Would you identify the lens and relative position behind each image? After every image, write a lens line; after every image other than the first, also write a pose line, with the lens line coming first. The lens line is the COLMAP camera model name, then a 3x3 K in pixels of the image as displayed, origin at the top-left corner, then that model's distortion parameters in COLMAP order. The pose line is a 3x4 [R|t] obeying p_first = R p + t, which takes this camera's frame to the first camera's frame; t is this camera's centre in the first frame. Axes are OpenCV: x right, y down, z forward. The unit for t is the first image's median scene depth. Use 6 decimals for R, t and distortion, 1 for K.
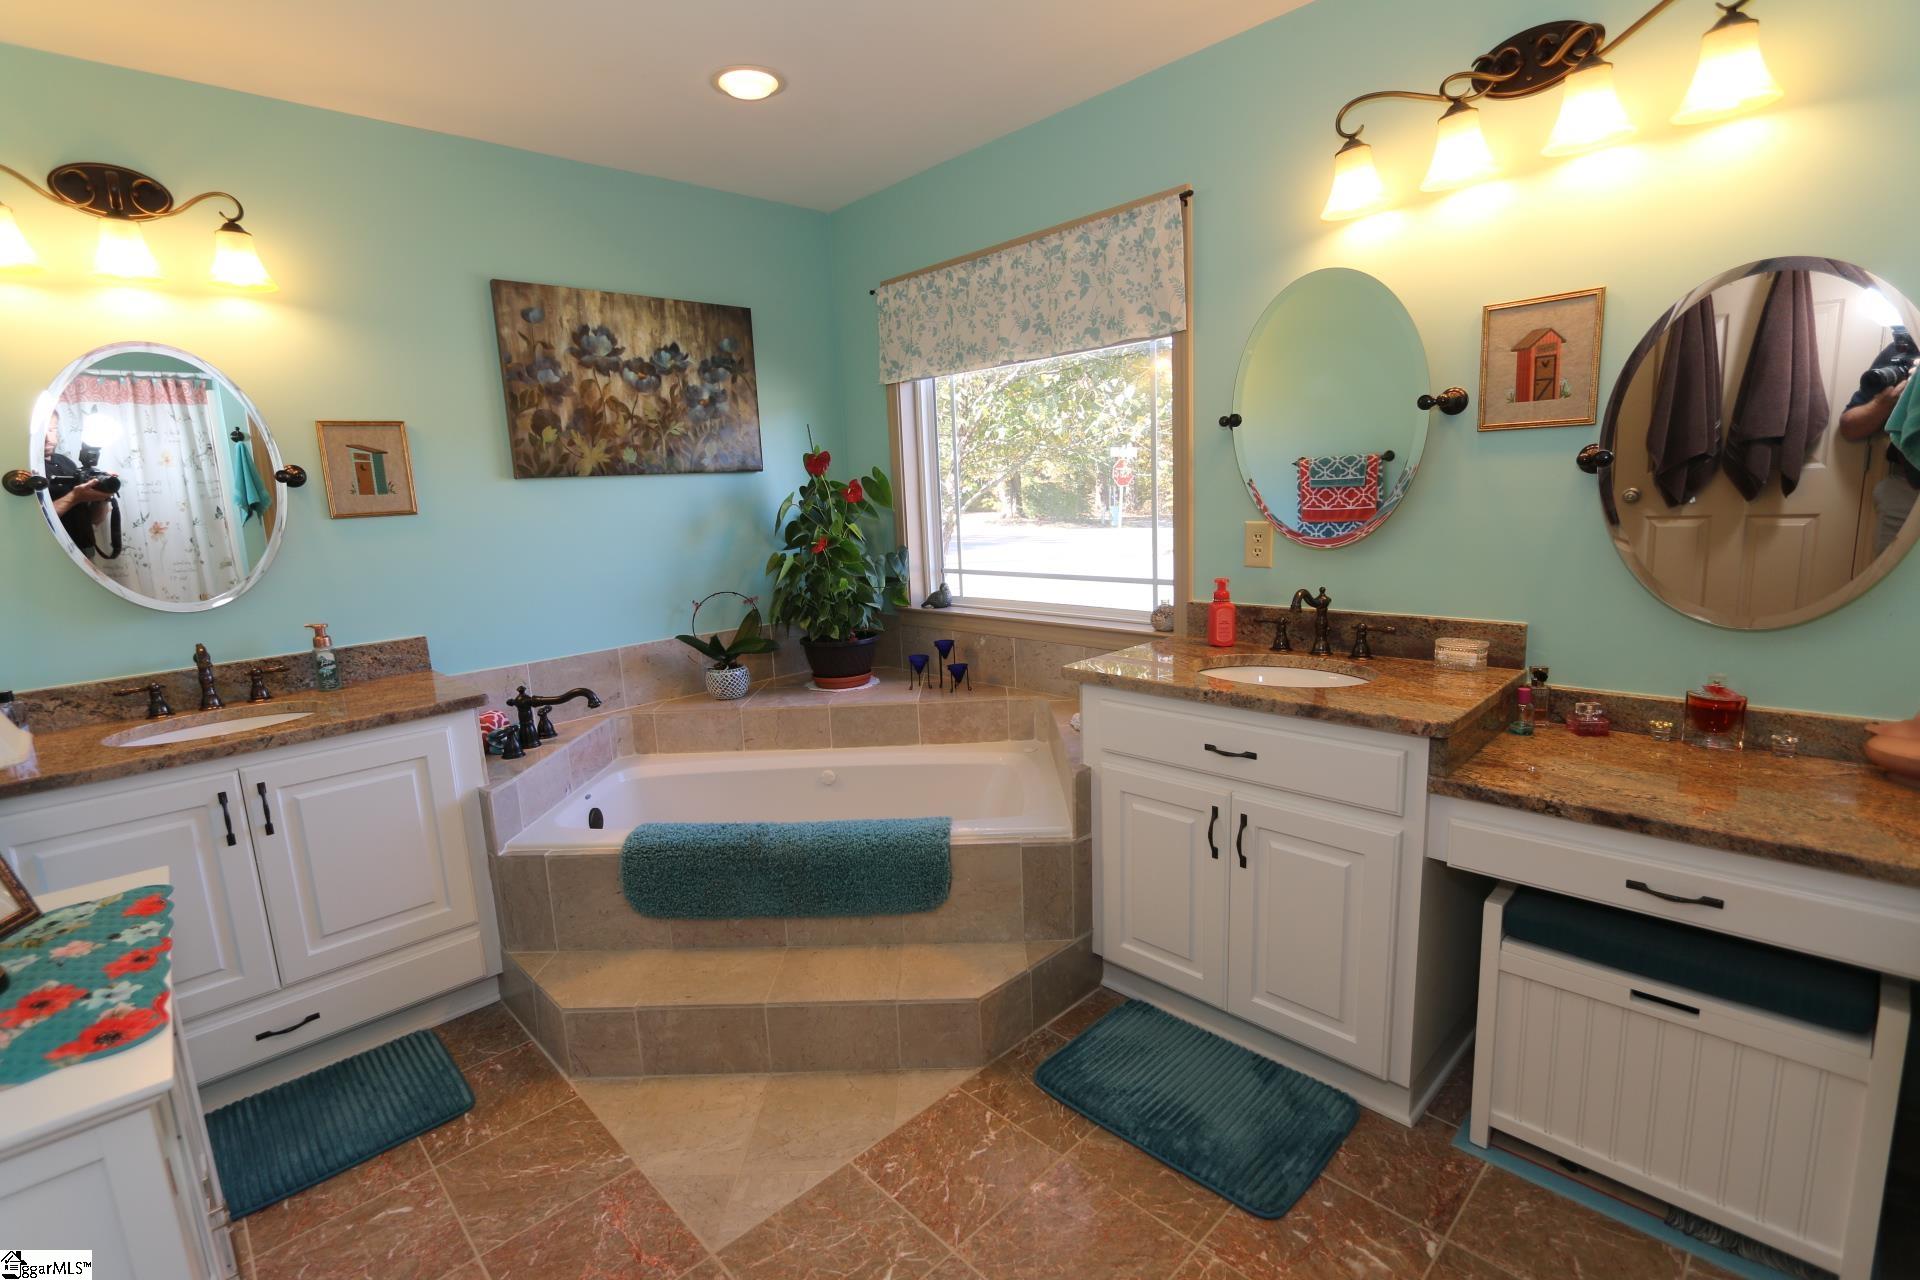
lens RADIAL K [[886.8, 0, 959.5], [0, 886.8, 641.1], [0, 0, 1]] dist [-0.018057, 0.003159]
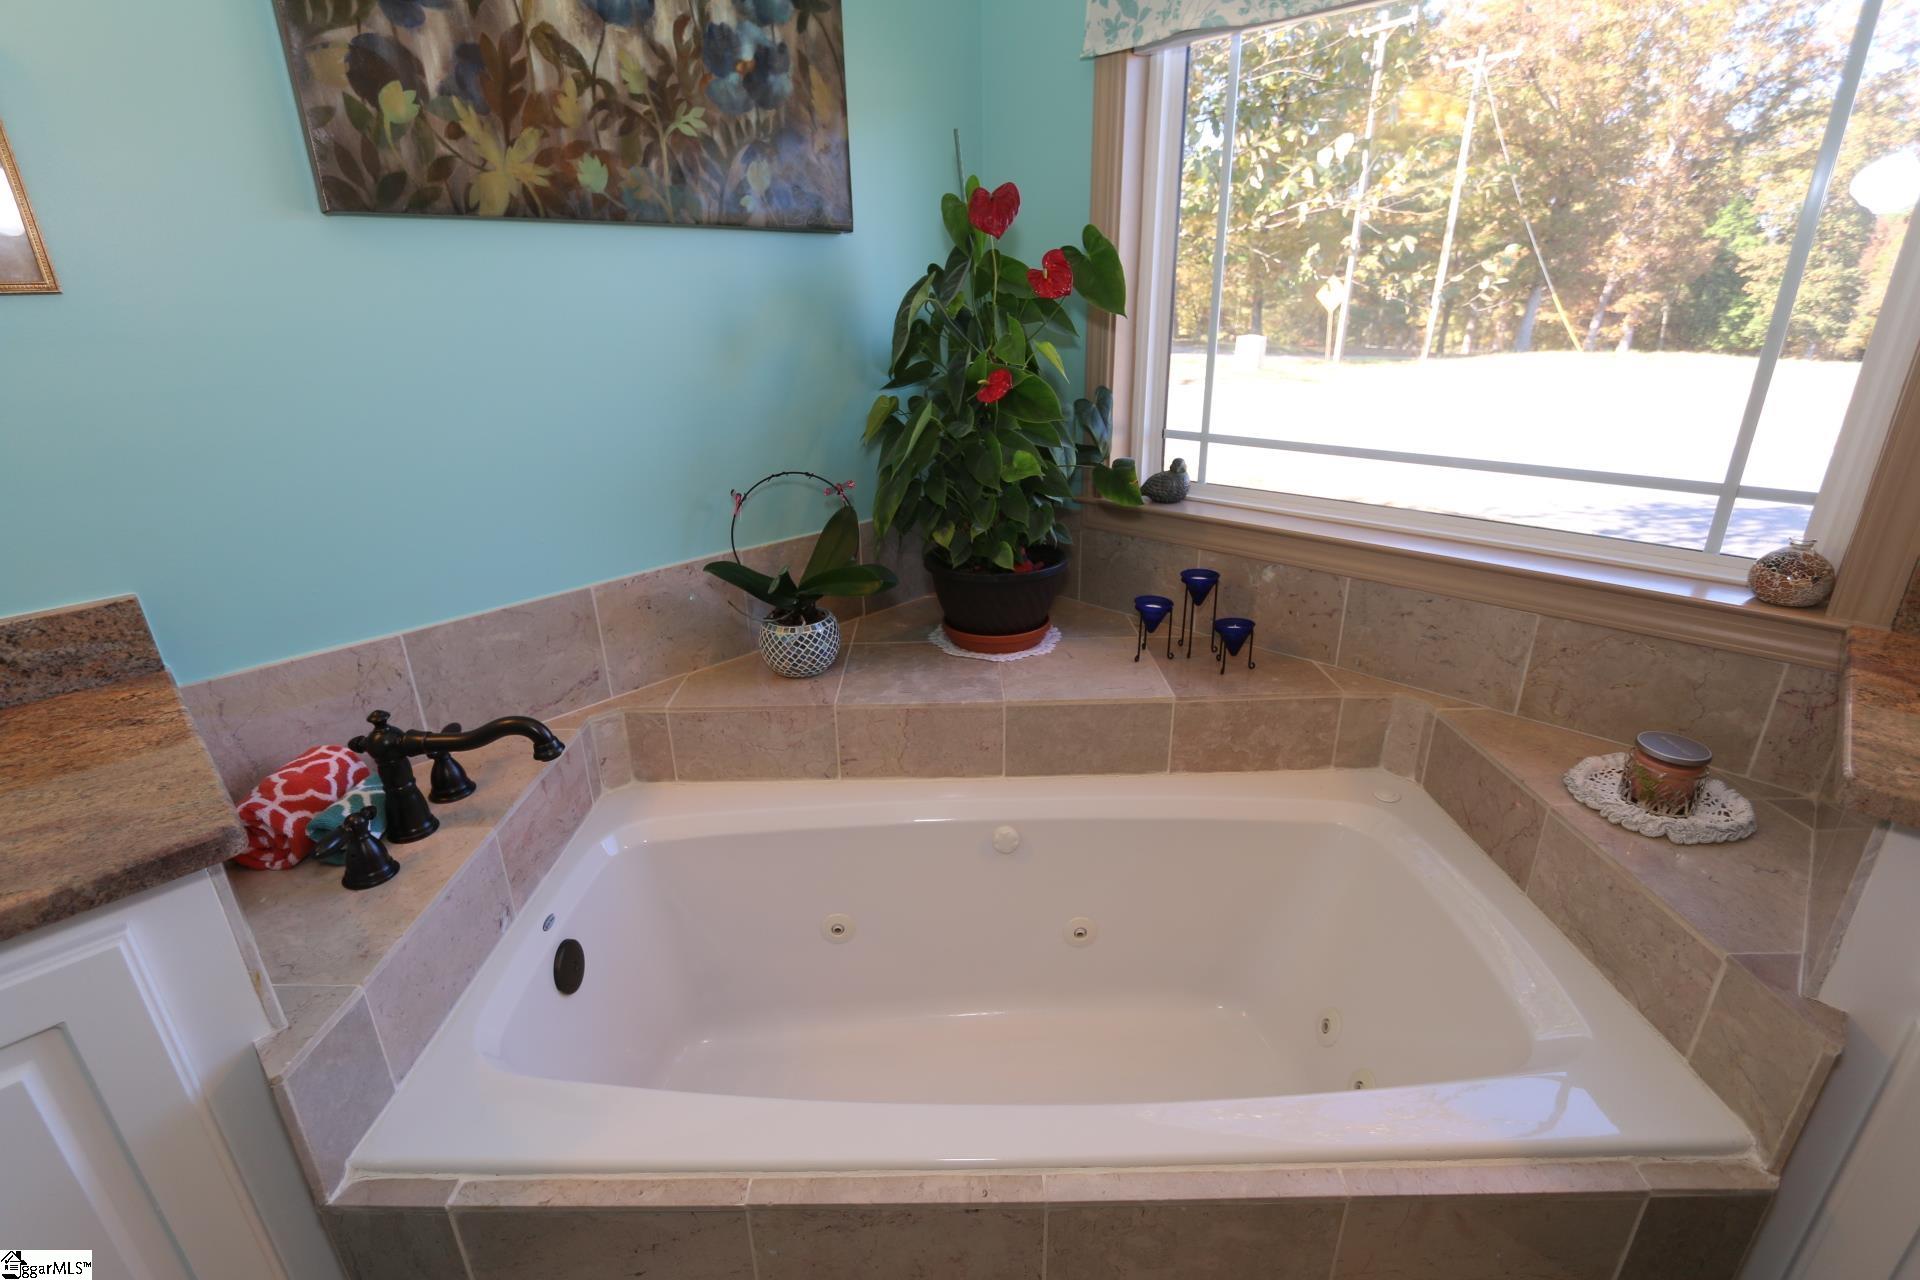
lens RADIAL K [[886.8, 0, 959.1], [0, 886.8, 642.5], [0, 0, 1]] dist [-0.018057, 0.003159]
pose [[0.999295, 0.013961, 0.034853, -0.190805], [-0.020466, 0.980801, 0.193932, -0.063069], [-0.031476, -0.194509, 0.980396, 0.486828]]
